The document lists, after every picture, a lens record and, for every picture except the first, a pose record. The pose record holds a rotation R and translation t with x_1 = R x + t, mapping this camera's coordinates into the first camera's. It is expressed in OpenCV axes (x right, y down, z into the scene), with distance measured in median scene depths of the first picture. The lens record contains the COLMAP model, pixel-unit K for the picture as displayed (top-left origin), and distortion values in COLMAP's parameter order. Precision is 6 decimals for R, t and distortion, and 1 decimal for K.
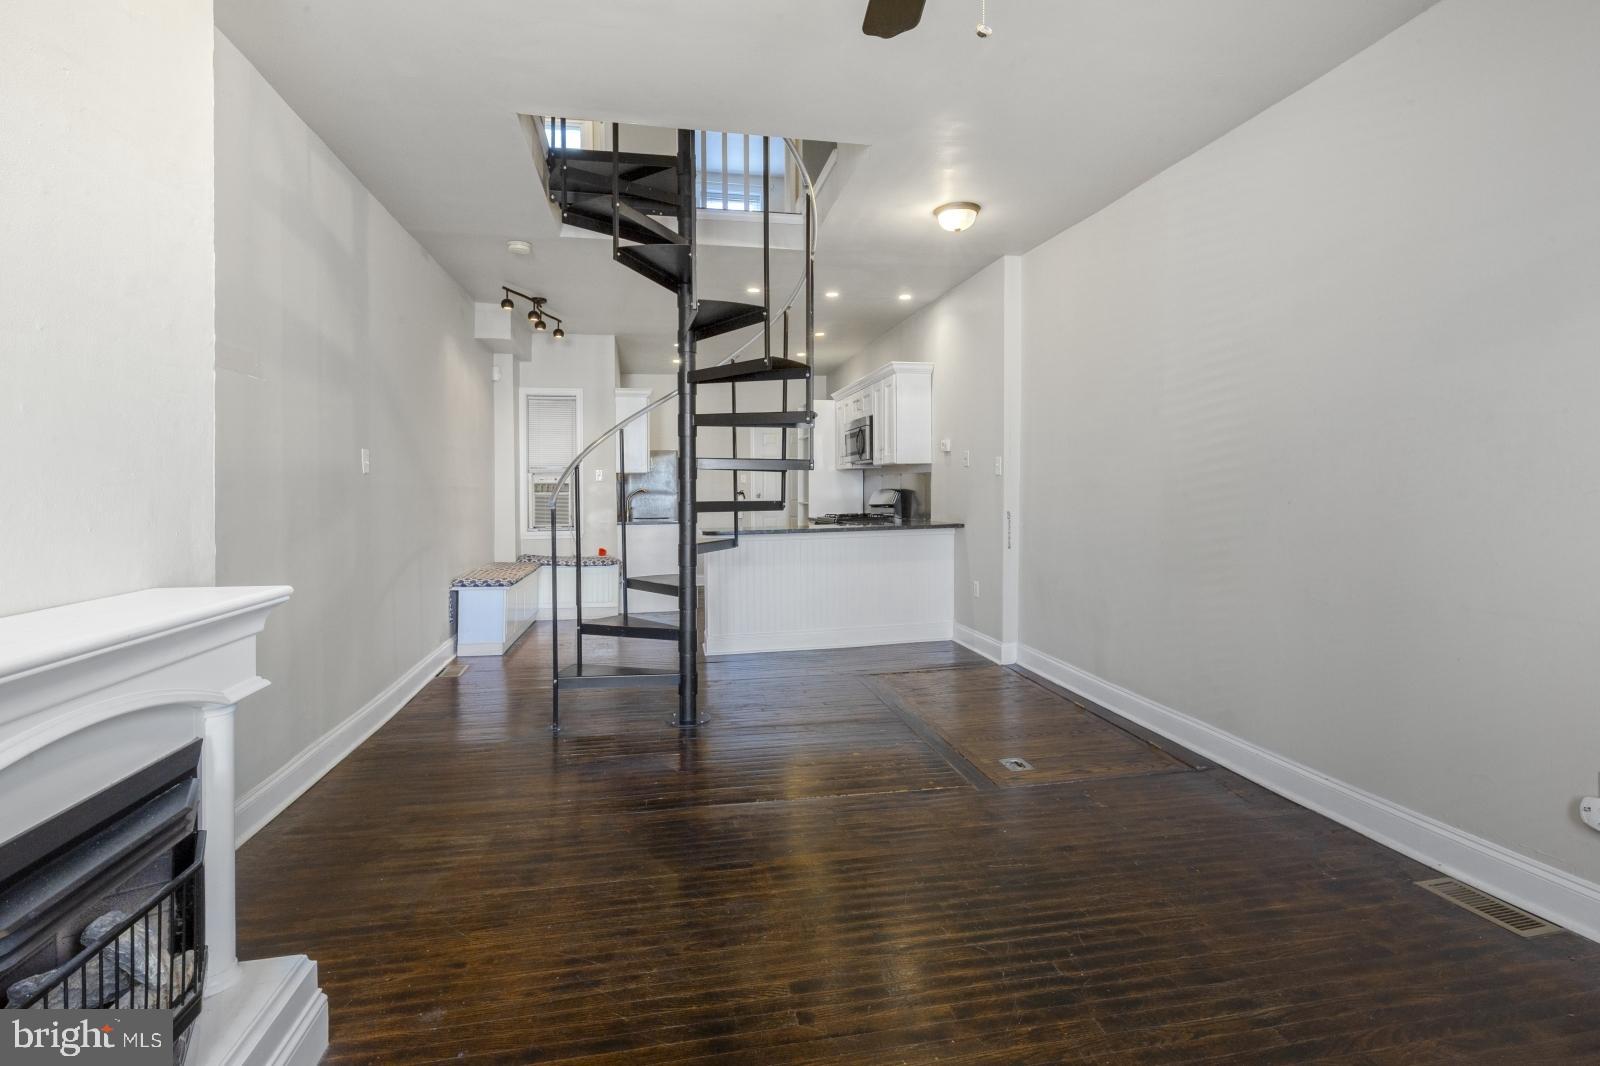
lens RADIAL K [[767.3, 0, 778.3], [0, 767.3, 506.0], [0, 0, 1]] dist [0.003951, -0.001282]
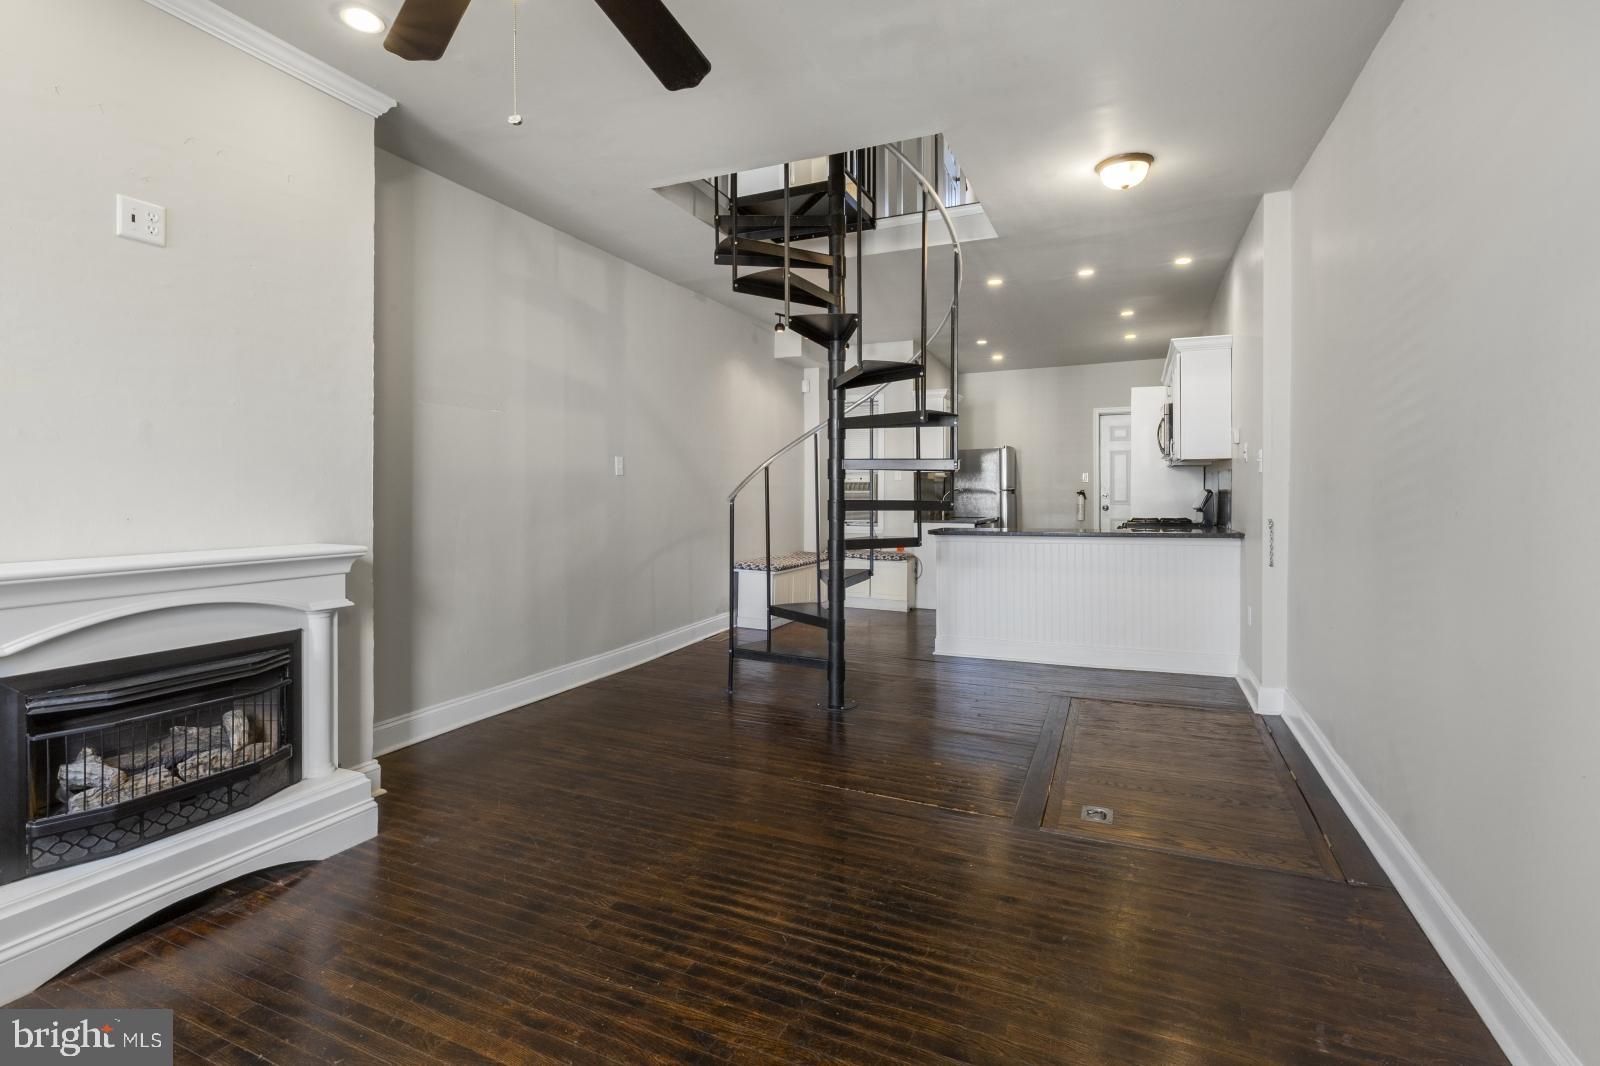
lens RADIAL K [[767.3, 0, 769.2], [0, 767.3, 501.7], [0, 0, 1]] dist [0.003951, -0.001282]
pose [[0.807243, 0.015871, -0.590006, 0.484852], [-0.018095, 0.999834, 0.002138, -0.004466], [0.589942, 0.008950, 0.807396, 0.090202]]
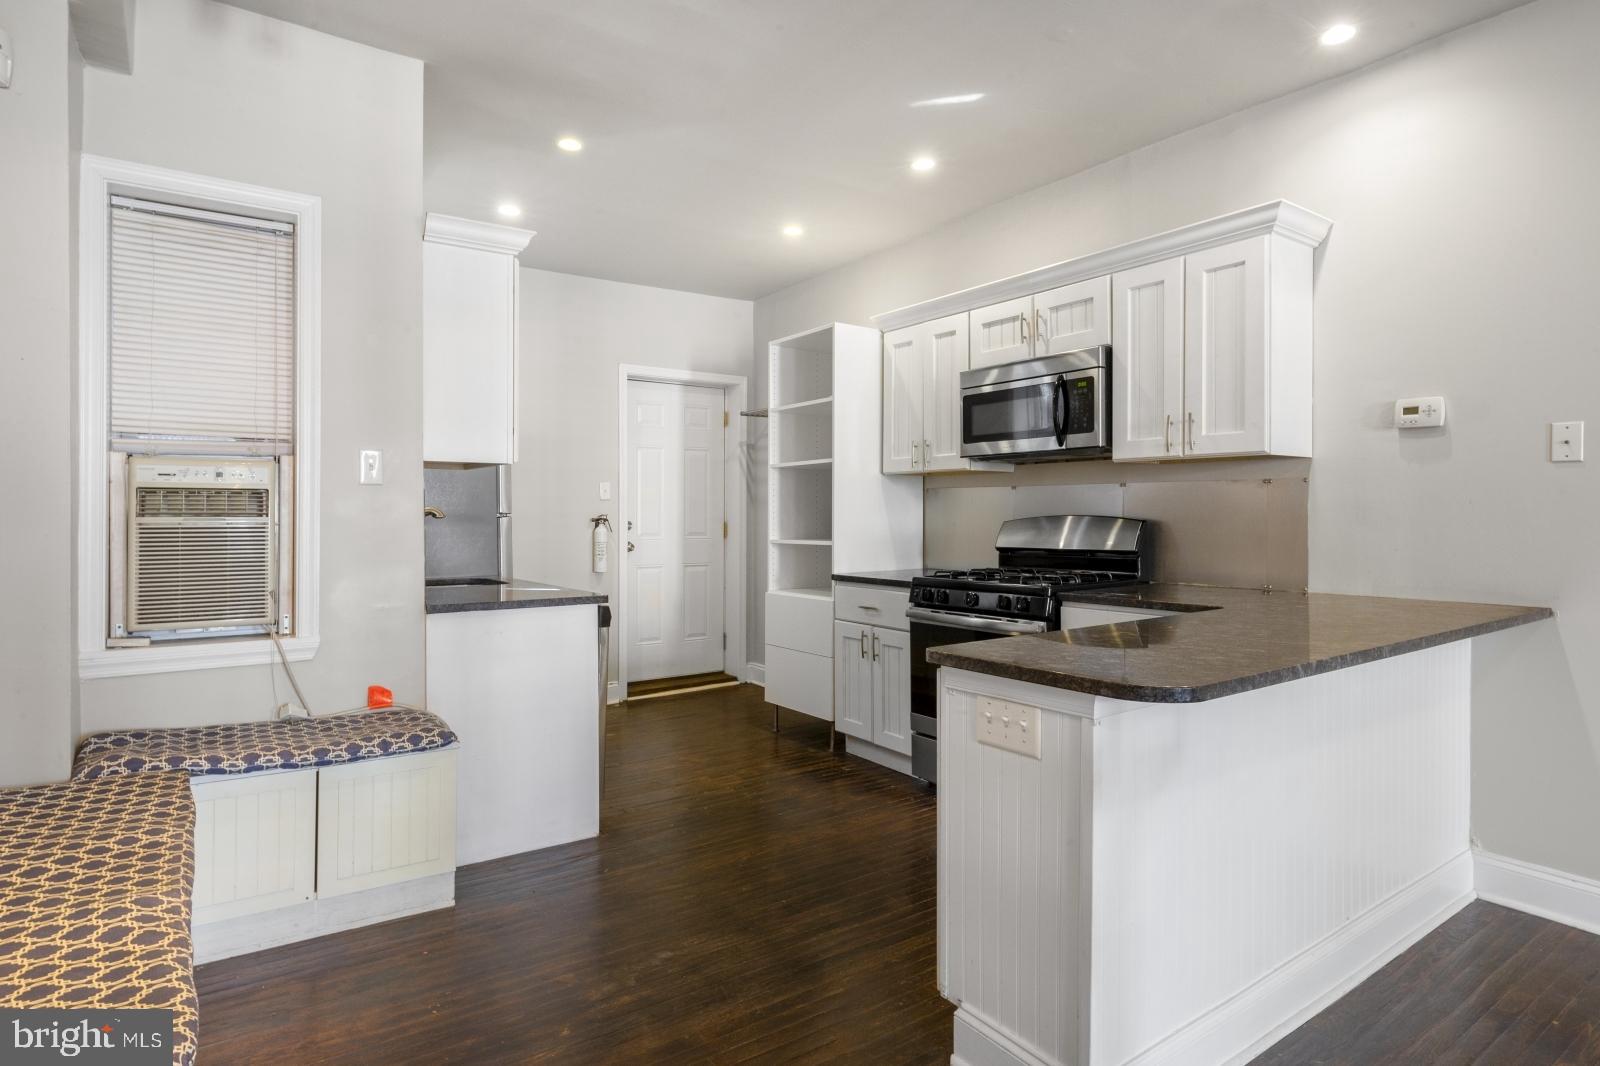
lens RADIAL K [[899.1, 0, 772.9], [0, 899.1, 517.0], [0, 0, 1]] dist [0.000810, -0.001050]
pose [[0.903214, 0.007480, 0.429125, -0.482394], [-0.000189, 0.999855, -0.017029, -0.023082], [-0.429190, 0.015299, 0.903085, 1.132421]]
